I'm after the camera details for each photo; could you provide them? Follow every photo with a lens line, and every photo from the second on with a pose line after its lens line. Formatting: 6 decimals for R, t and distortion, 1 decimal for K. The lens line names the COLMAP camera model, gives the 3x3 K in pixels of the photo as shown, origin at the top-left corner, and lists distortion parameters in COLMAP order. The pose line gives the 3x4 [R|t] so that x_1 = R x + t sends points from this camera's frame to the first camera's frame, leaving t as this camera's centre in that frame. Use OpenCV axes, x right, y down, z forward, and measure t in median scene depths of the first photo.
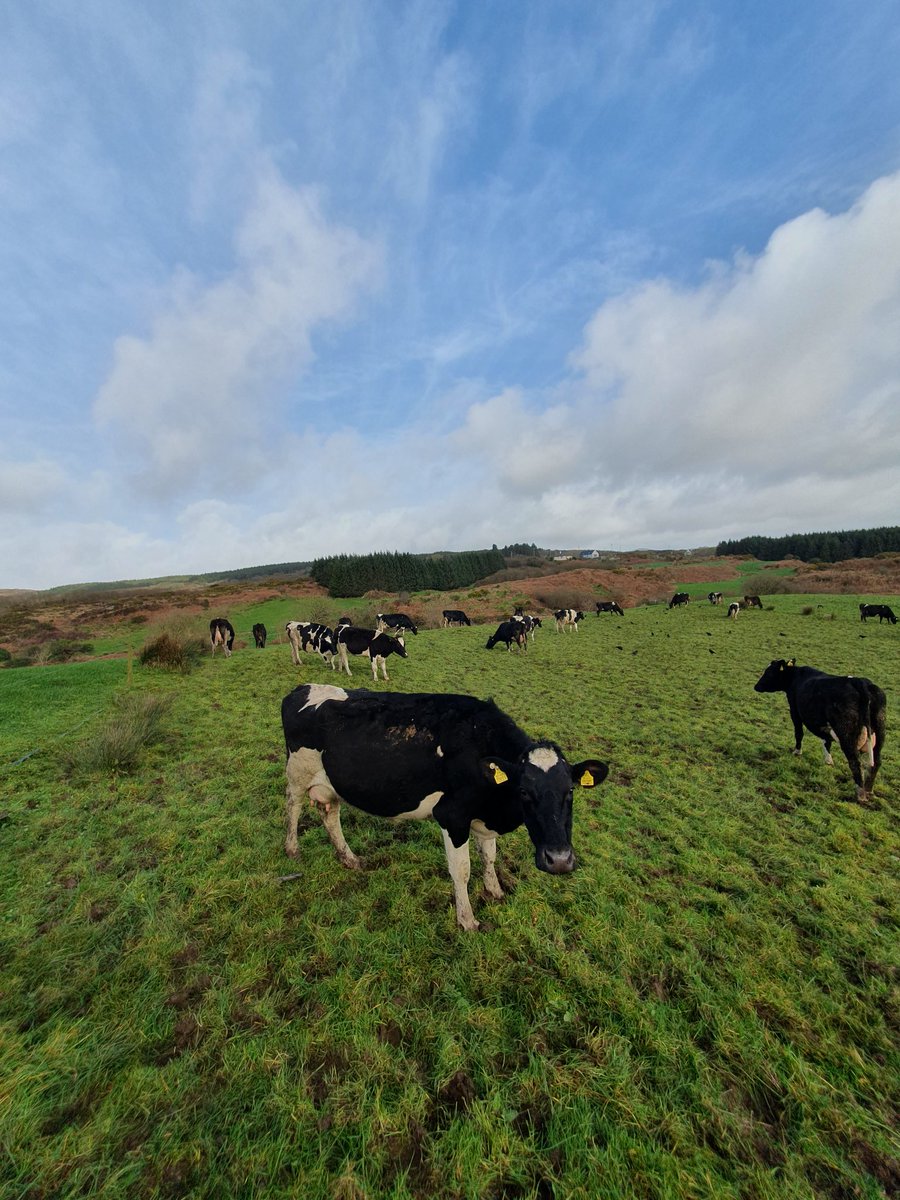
lens RADIAL K [[1446.4, 0, 450.0], [0, 1446.4, 601.4], [0, 0, 1]] dist [0.067827, 0.000000]
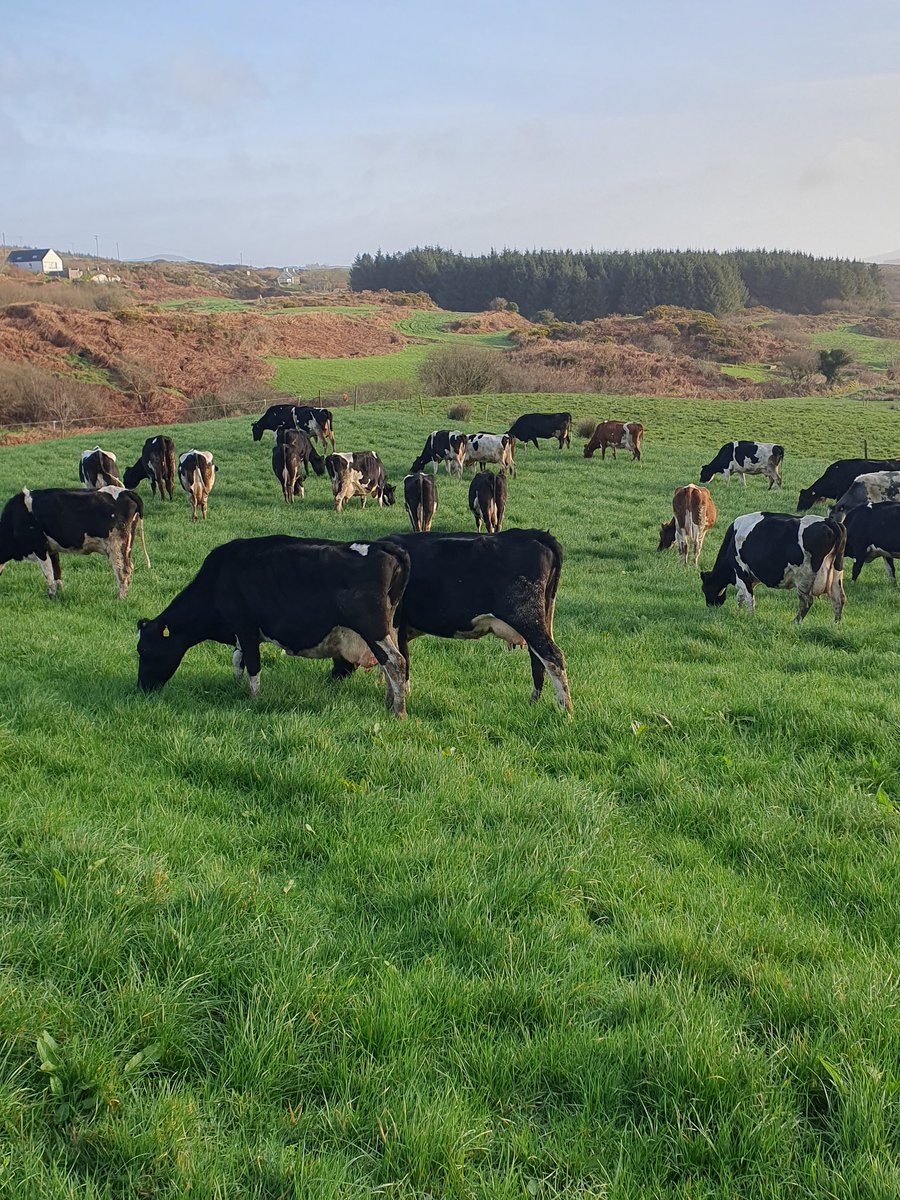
lens RADIAL K [[1446.4, 0, 449.0], [0, 1446.4, 600.3], [0, 0, 1]] dist [0.067827, 0.000000]
pose [[0.815352, -0.059077, 0.575944, -0.027974], [-0.018400, 0.991634, 0.127765, 0.001337], [-0.578674, -0.114771, 0.807443, 0.654940]]
